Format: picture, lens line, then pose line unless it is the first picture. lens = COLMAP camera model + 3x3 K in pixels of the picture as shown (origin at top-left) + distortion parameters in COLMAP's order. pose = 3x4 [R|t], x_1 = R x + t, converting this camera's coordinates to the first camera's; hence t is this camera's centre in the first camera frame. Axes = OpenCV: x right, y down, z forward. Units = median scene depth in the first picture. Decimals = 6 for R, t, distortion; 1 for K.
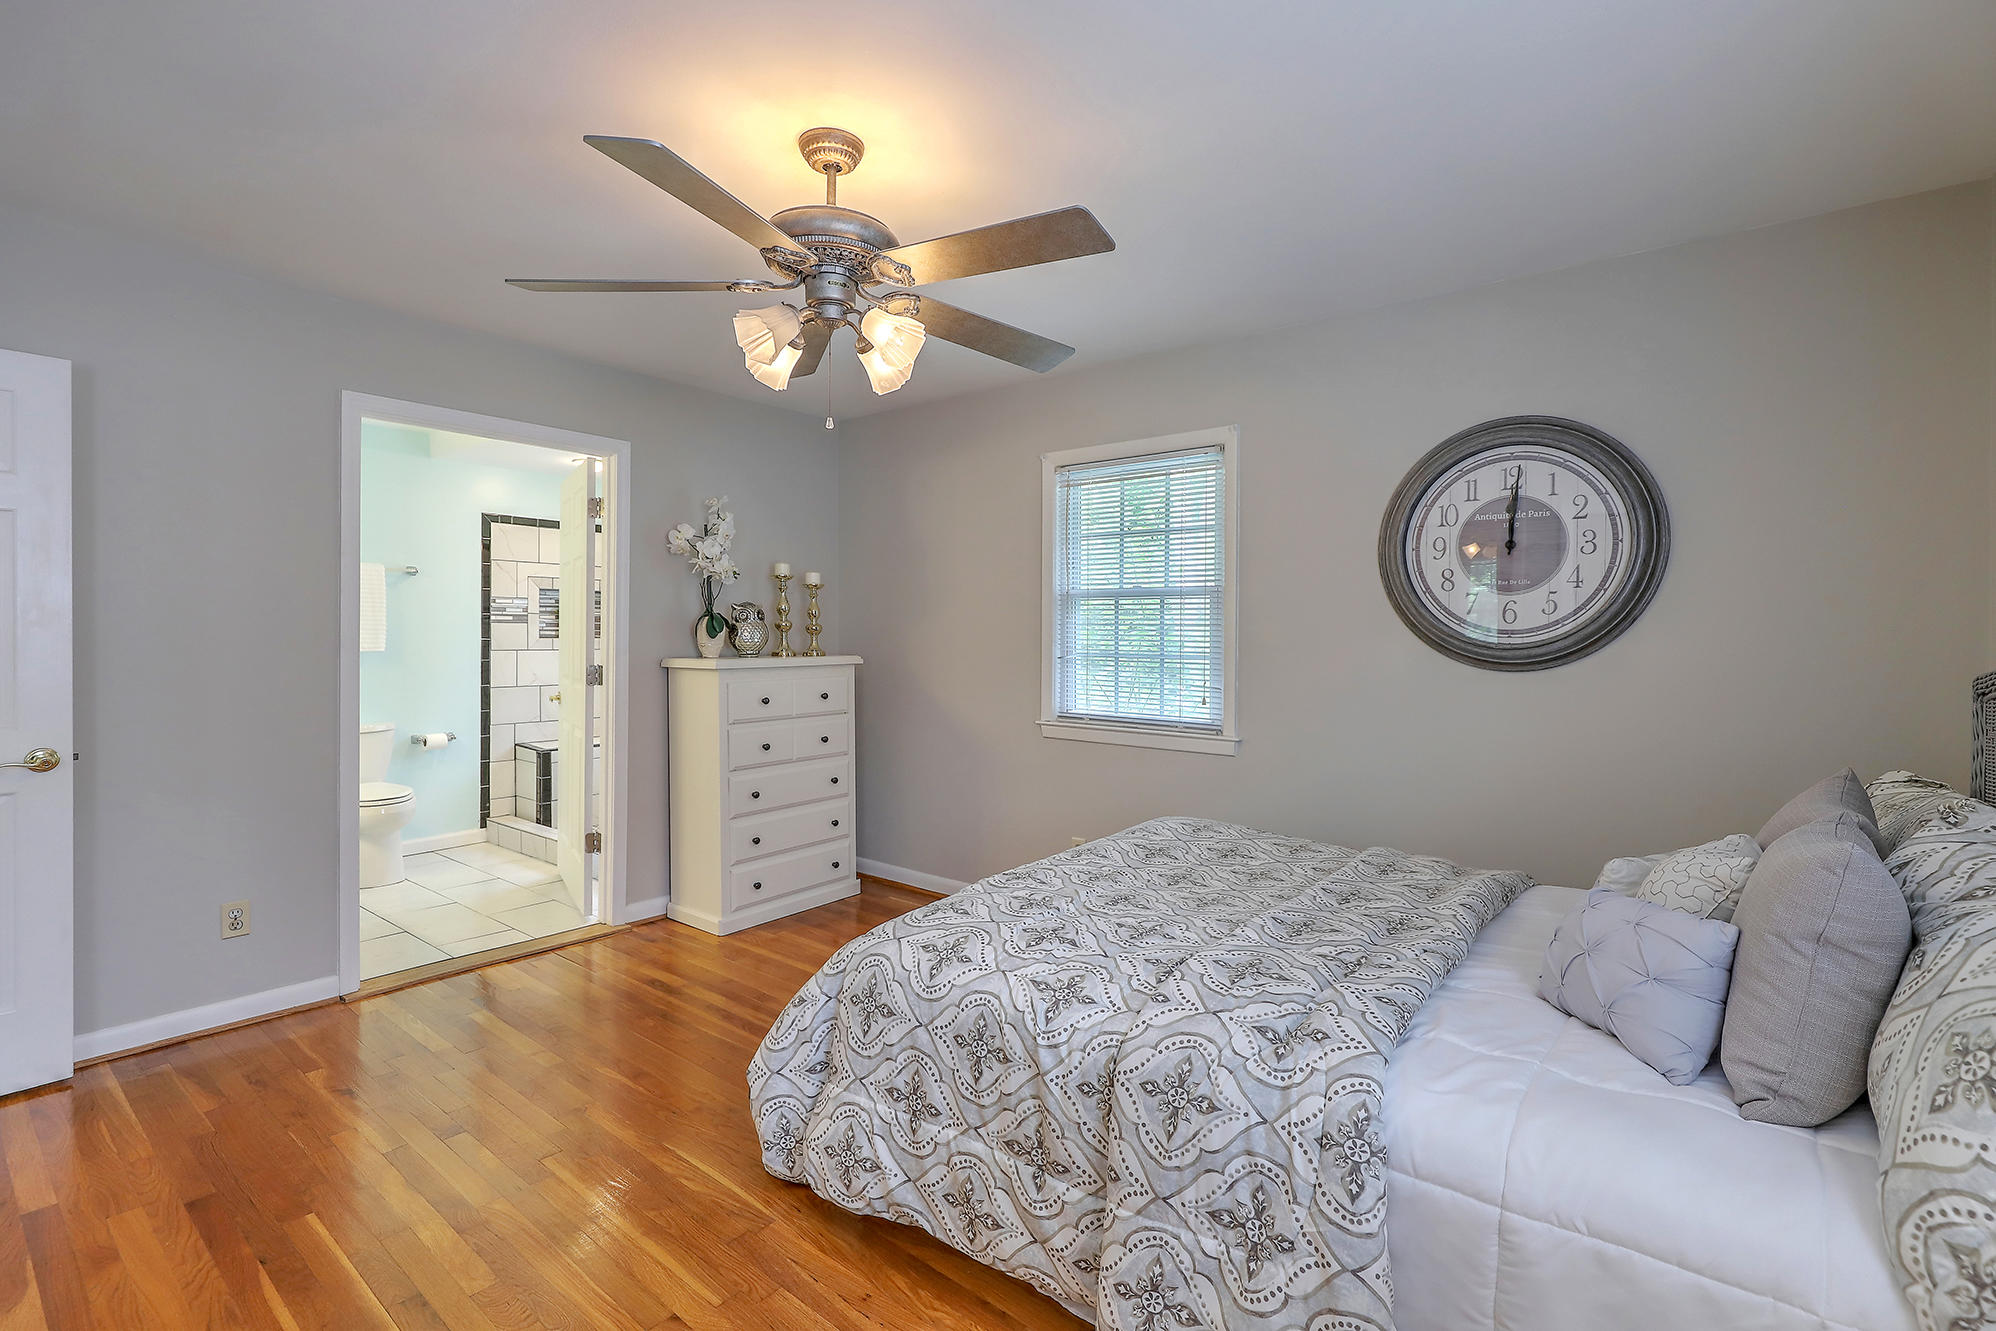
lens RADIAL K [[905.8, 0, 1016.6], [0, 905.8, 668.3], [0, 0, 1]] dist [0.001483, 0.000040]
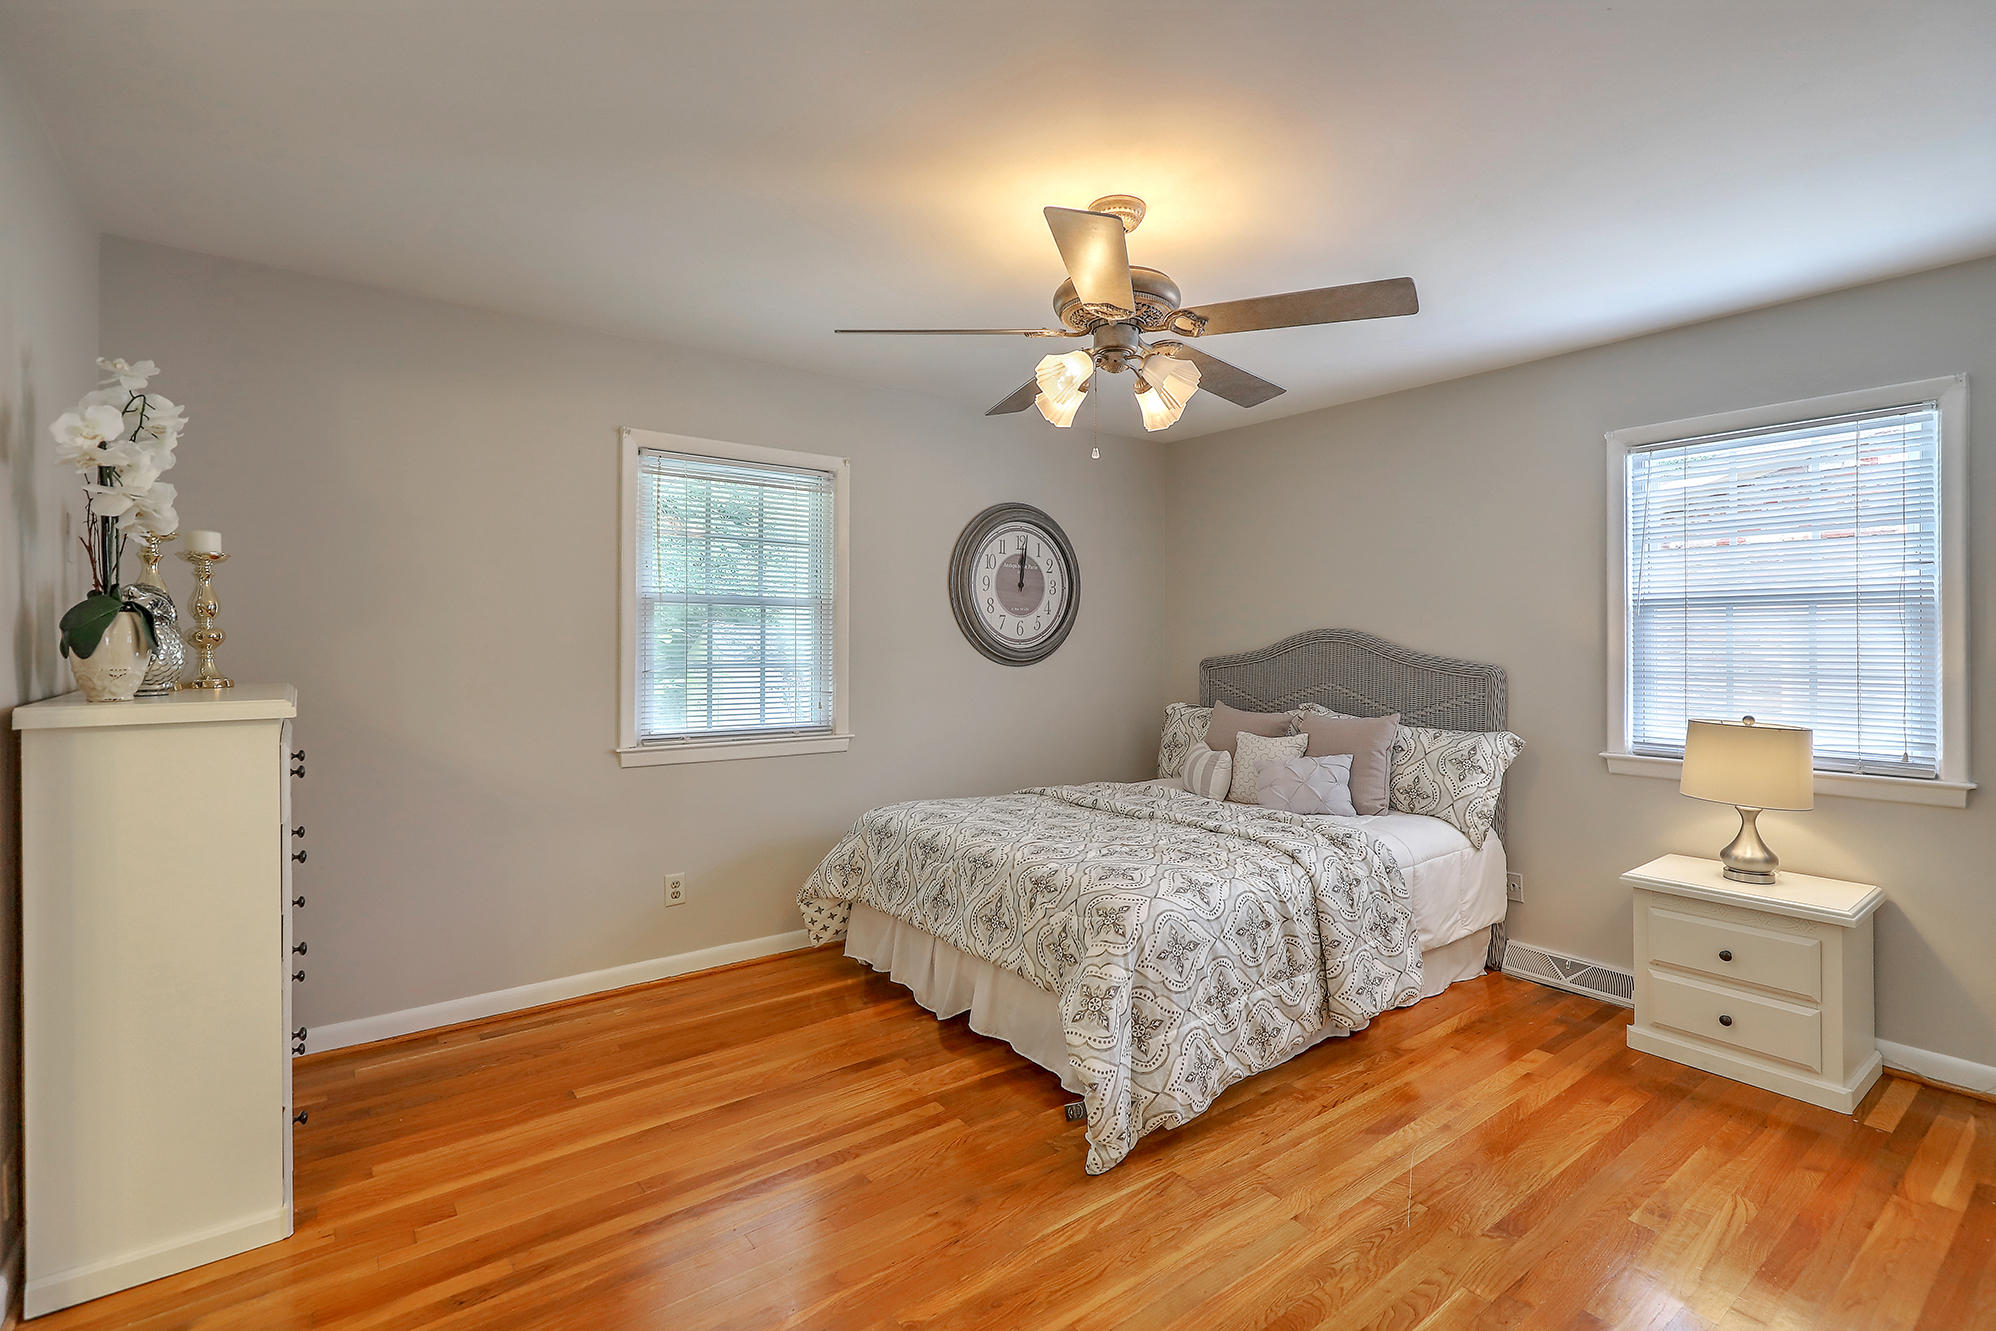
lens RADIAL K [[905.8, 0, 1016.6], [0, 905.8, 668.3], [0, 0, 1]] dist [0.001483, 0.000040]
pose [[0.239177, -0.034708, 0.970355, -0.971501], [0.035370, 0.999009, 0.027015, -0.035405], [-0.970332, 0.027860, 0.240168, 0.633486]]
